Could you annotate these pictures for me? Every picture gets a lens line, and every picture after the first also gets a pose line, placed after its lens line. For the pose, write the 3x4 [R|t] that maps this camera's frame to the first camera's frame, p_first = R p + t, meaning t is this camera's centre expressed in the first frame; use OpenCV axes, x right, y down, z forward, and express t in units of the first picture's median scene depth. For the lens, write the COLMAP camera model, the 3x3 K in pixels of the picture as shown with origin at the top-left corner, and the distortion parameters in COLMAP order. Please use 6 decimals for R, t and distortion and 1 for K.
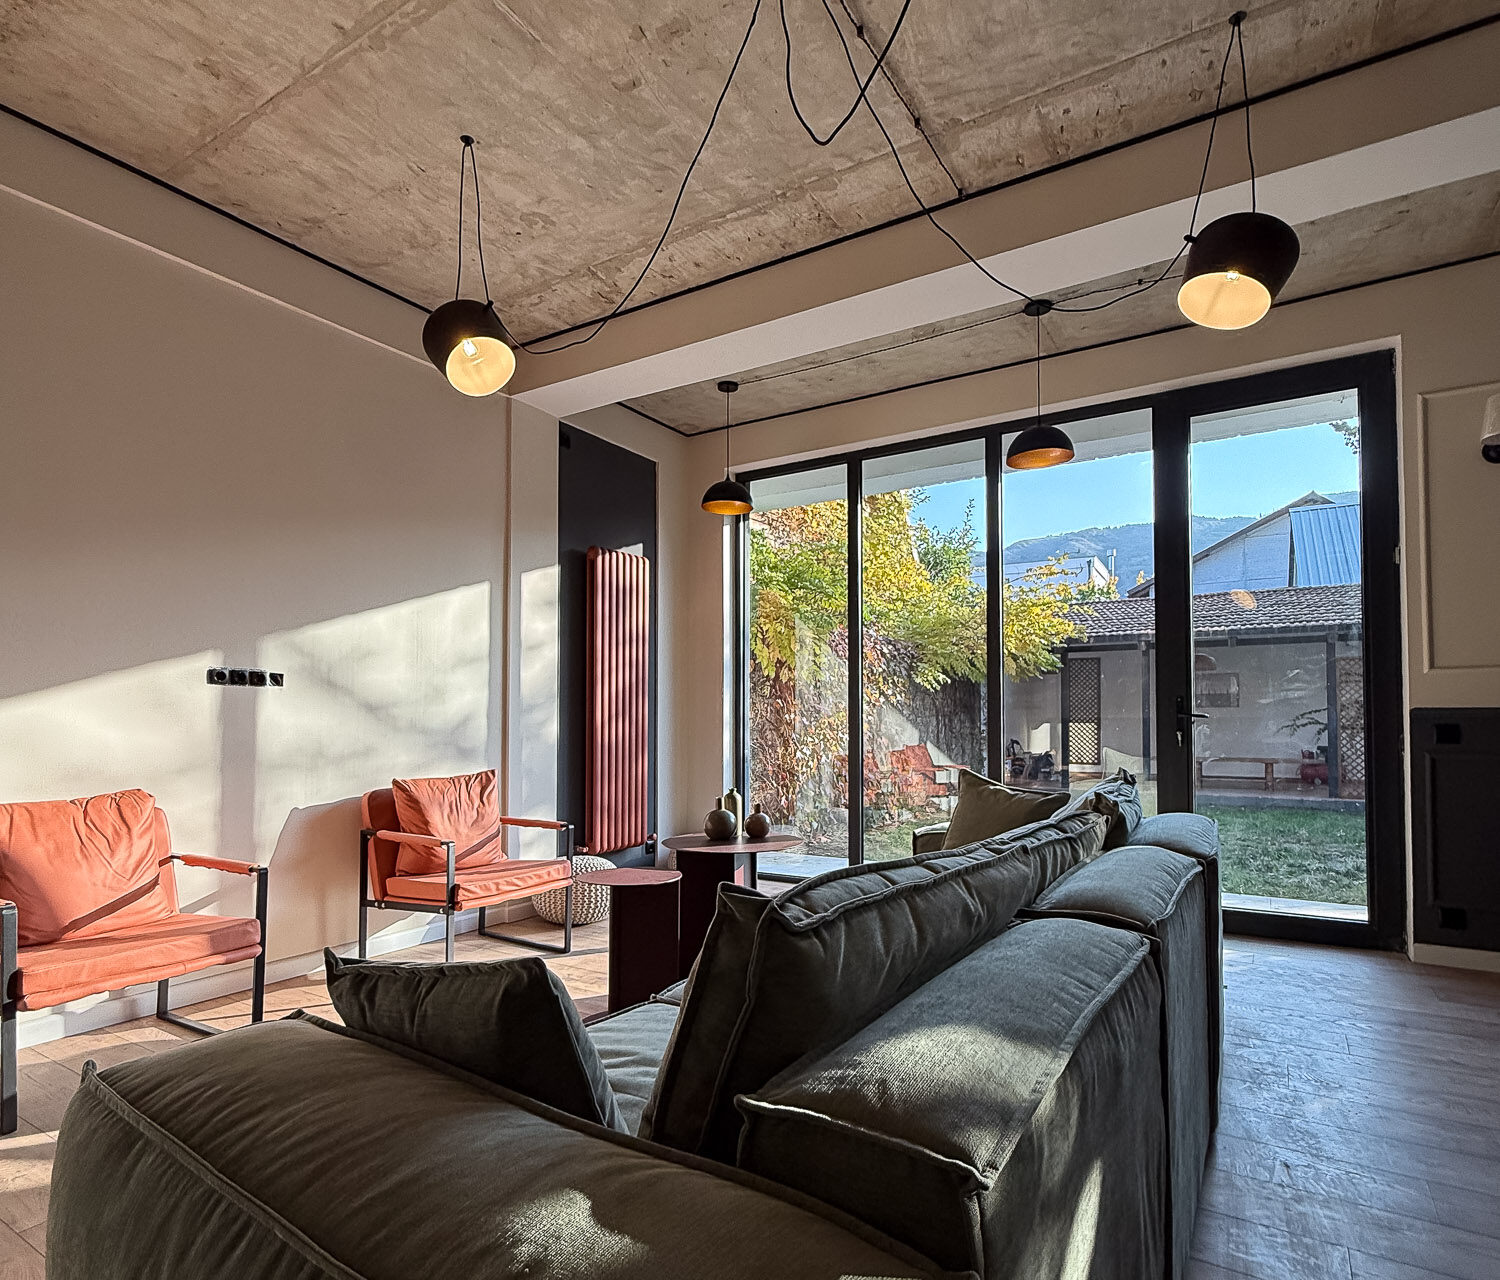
lens RADIAL K [[837.0, 0, 762.7], [0, 837.0, 733.6], [0, 0, 1]] dist [0.008454, -0.001452]
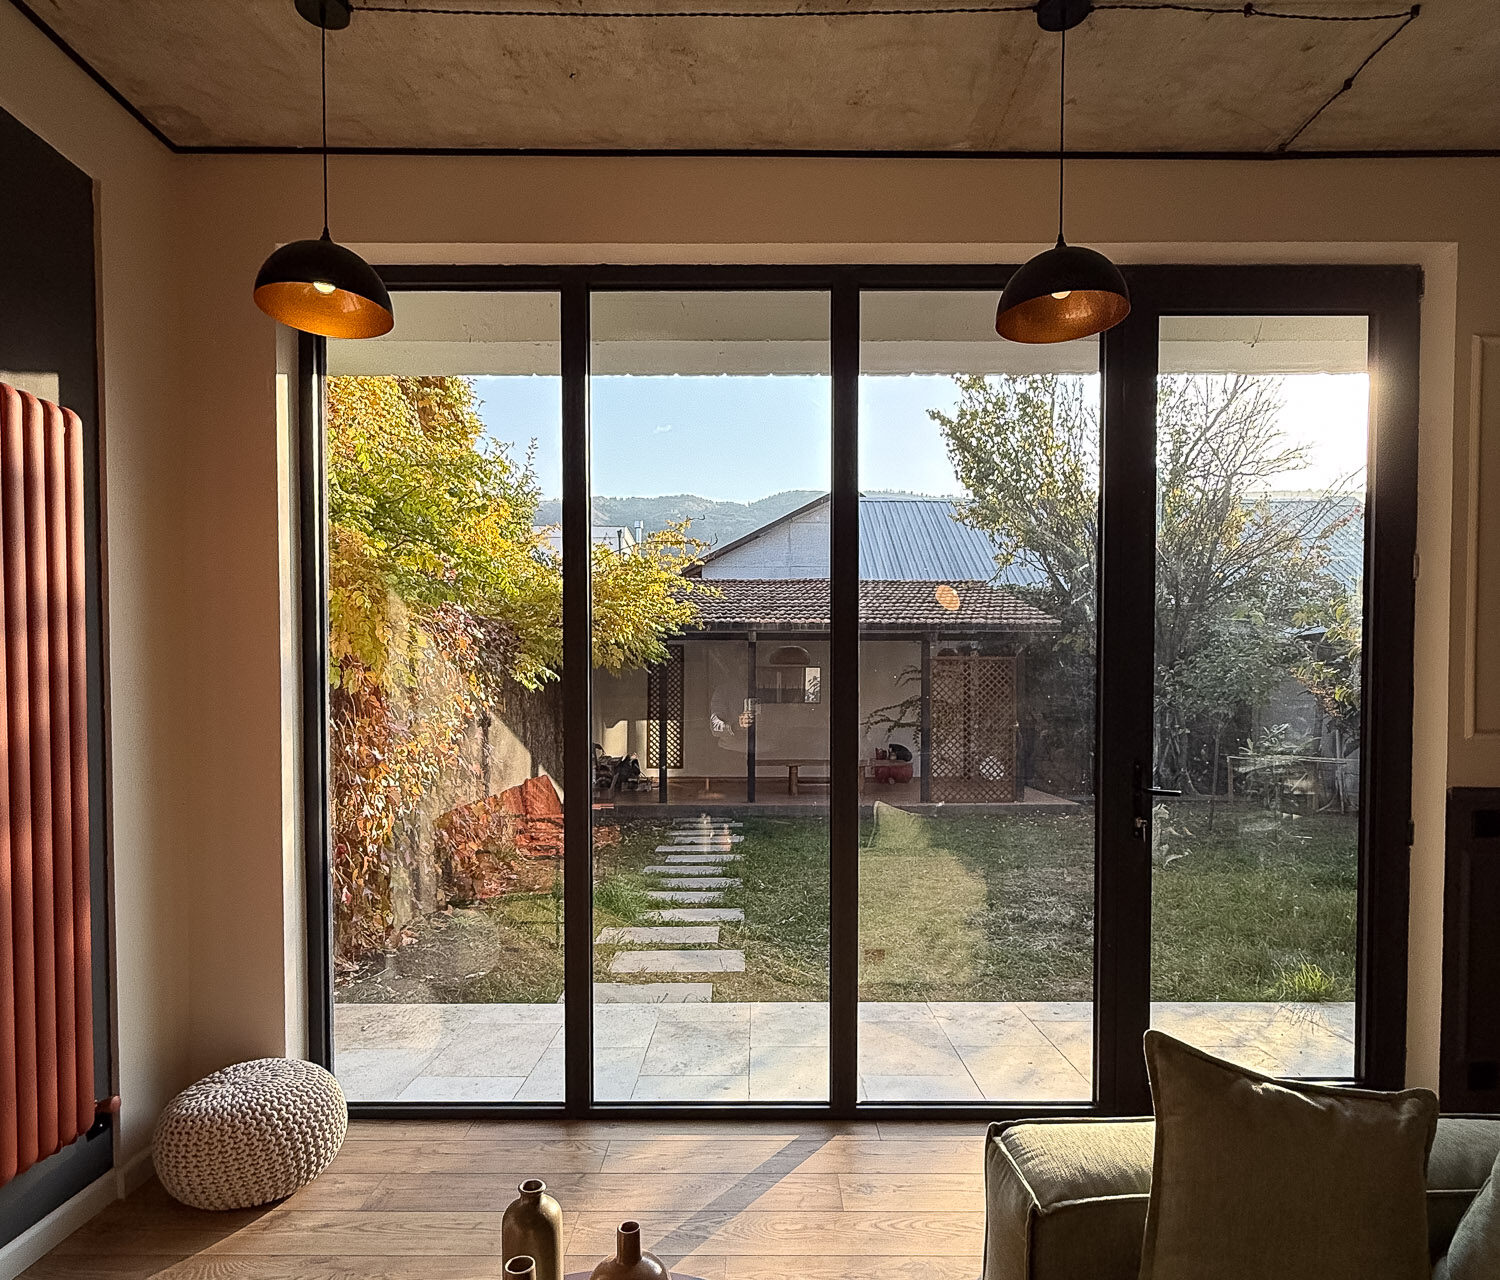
lens RADIAL K [[914.2, 0, 739.8], [0, 914.2, 728.0], [0, 0, 1]] dist [0.003976, 0.005746]
pose [[0.858865, -0.012068, 0.512060, -0.113342], [0.002023, 0.999795, 0.020170, -0.085171], [-0.512198, -0.016288, 0.858713, 0.571203]]
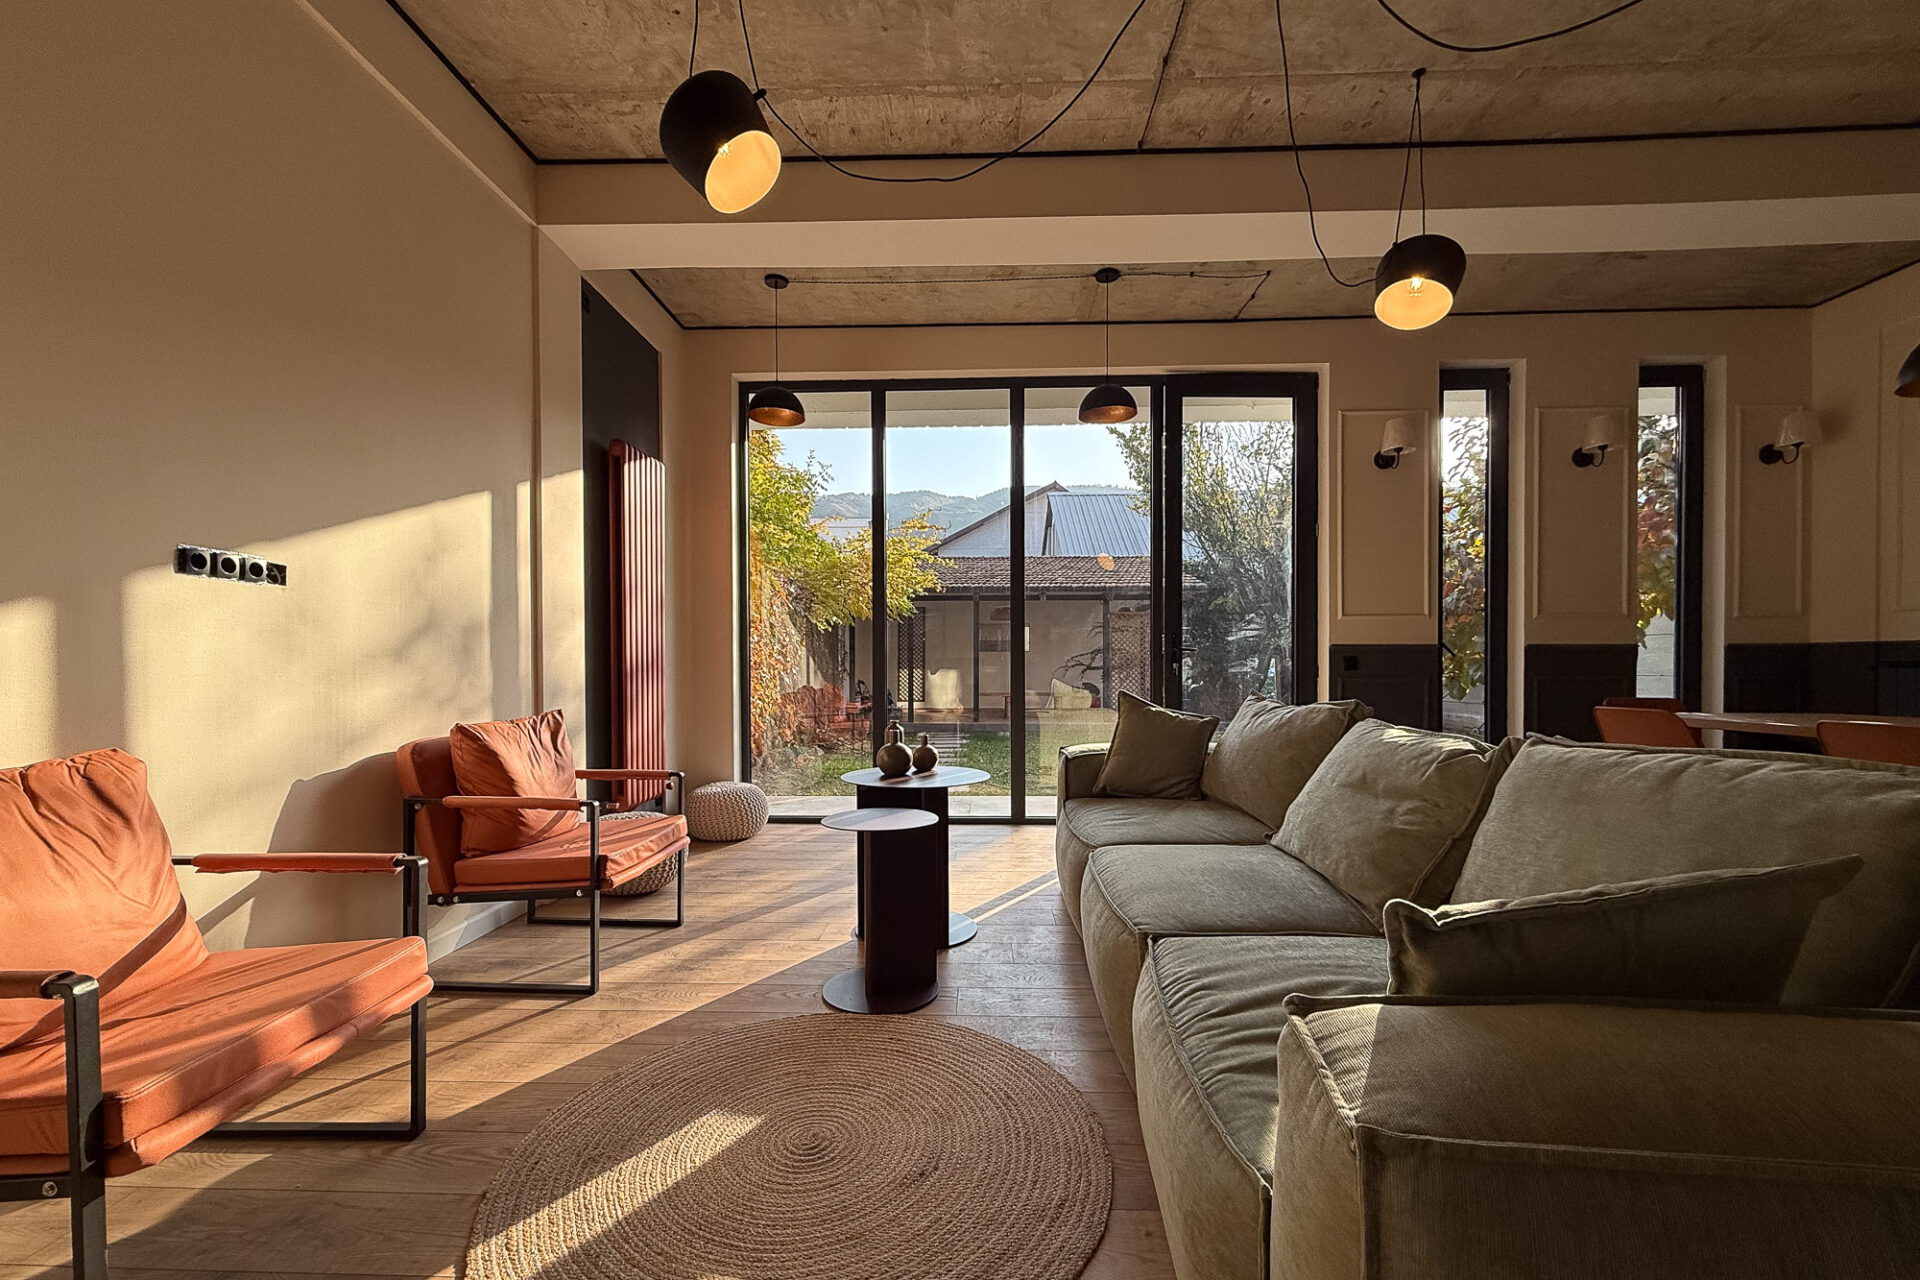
lens RADIAL K [[788.8, 0, 956.8], [0, 788.8, 705.5], [0, 0, 1]] dist [0.000077, 0.000040]
pose [[0.867488, -0.026254, 0.496765, -0.343093], [0.009521, 0.999300, 0.036187, 0.015520], [-0.497367, -0.026662, 0.867131, 0.171432]]
